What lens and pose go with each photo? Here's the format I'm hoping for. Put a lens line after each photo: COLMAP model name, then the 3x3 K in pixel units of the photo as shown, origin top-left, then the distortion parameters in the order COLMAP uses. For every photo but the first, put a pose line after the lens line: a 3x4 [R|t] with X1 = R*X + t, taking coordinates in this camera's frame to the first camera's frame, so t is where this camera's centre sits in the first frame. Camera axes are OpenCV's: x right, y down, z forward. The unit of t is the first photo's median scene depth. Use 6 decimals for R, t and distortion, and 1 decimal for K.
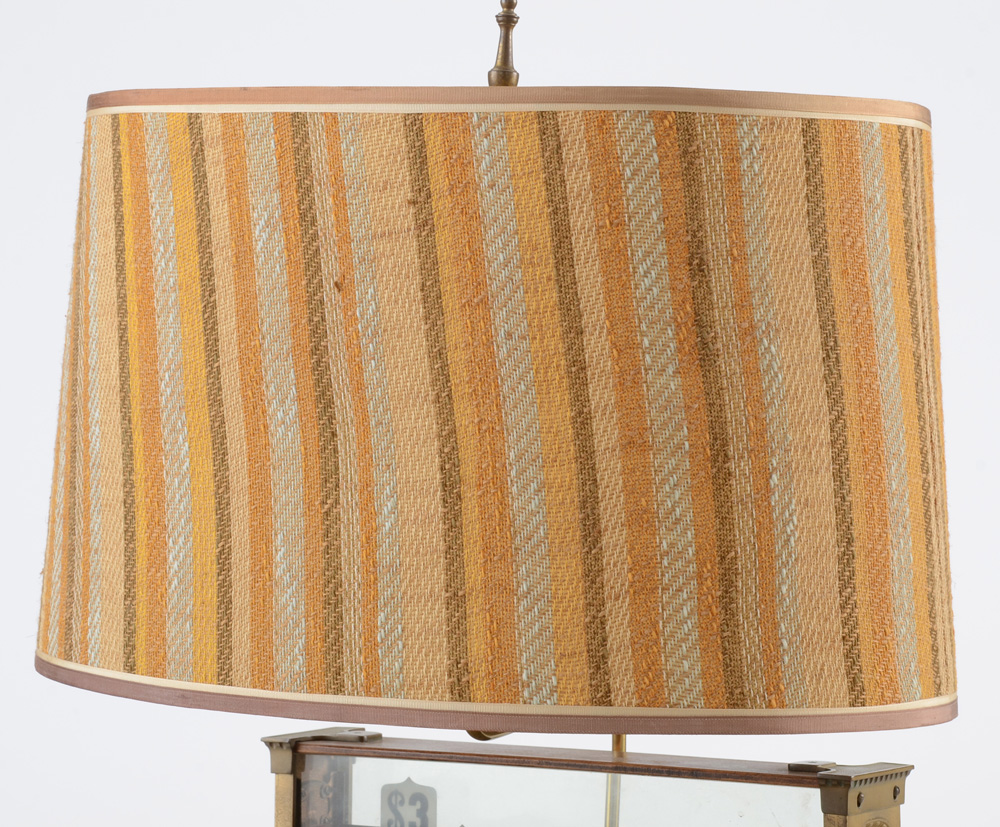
lens RADIAL K [[3212.6, 0, 498.2], [0, 3212.6, 413.8], [0, 0, 1]] dist [0.556303, 0.000000]
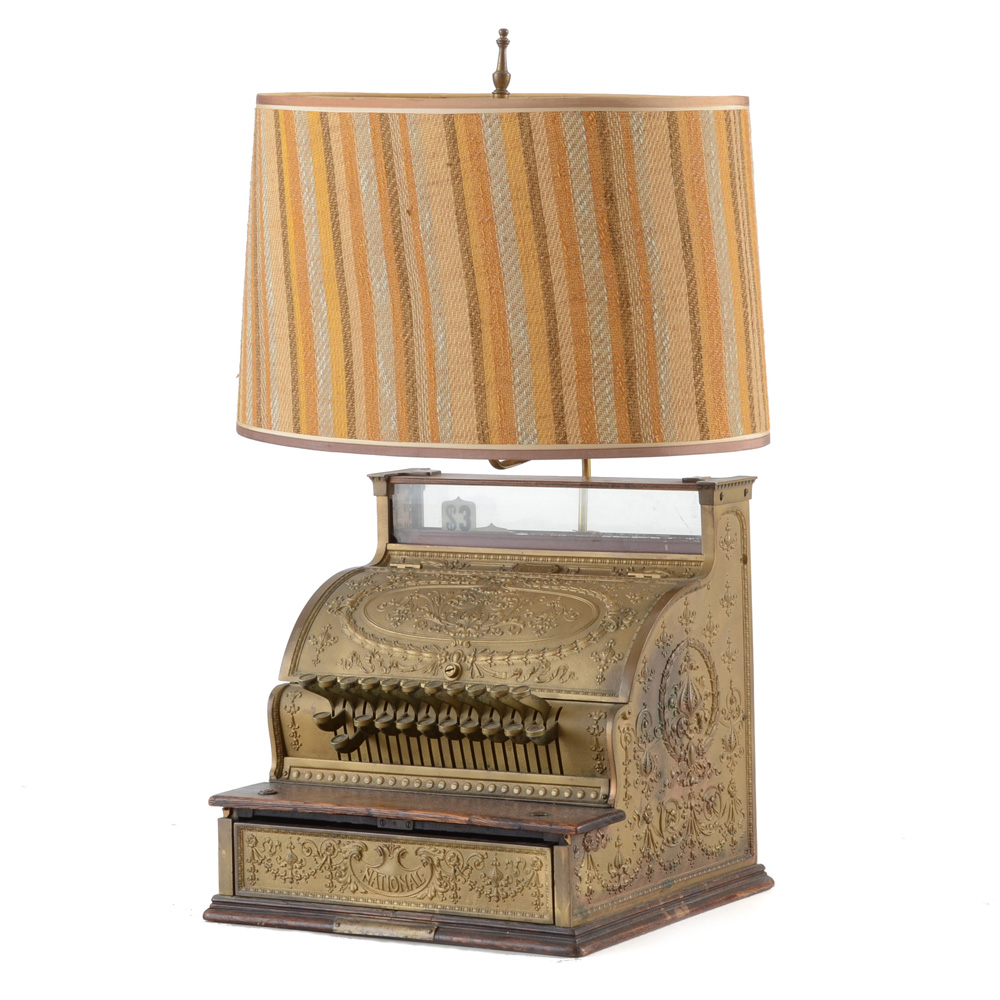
lens RADIAL K [[3634.7, 0, 469.9], [0, 3634.7, 504.3], [0, 0, 1]] dist [0.383318, 0.000000]
pose [[0.999308, -0.025822, -0.026783, 0.032640], [0.028158, 0.995462, 0.090900, -0.059819], [0.024314, -0.091591, 0.995500, -0.986526]]
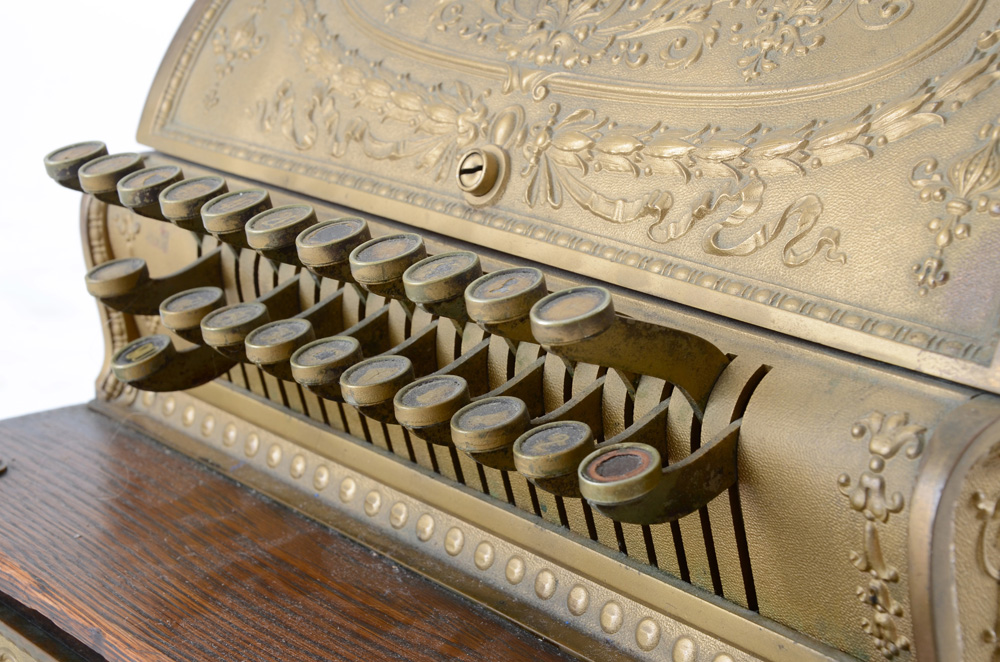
lens RADIAL K [[1865.8, 0, 500.2], [0, 1865.8, 334.5], [0, 0, 1]] dist [0.194207, 0.000000]
pose [[0.939669, 0.087638, -0.330669, 0.078867], [0.011025, 0.958366, 0.285329, 0.155828], [0.341907, -0.271760, 0.899581, 0.762228]]
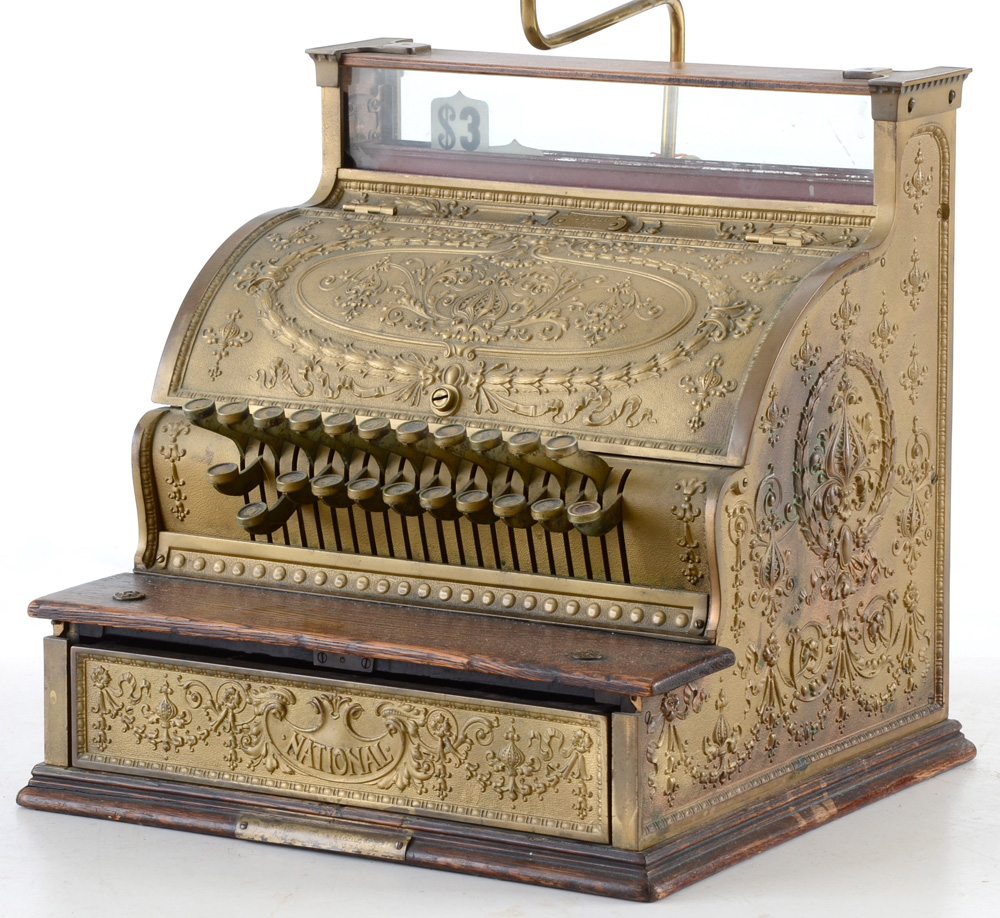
lens RADIAL K [[4708.4, 0, 526.1], [0, 4708.4, 506.7], [0, 0, 1]] dist [0.977688, 0.000000]
pose [[0.999819, -0.005975, -0.018069, 0.020550], [0.009456, 0.979916, 0.199187, -0.057534], [0.016515, -0.199322, 0.979795, -0.494032]]
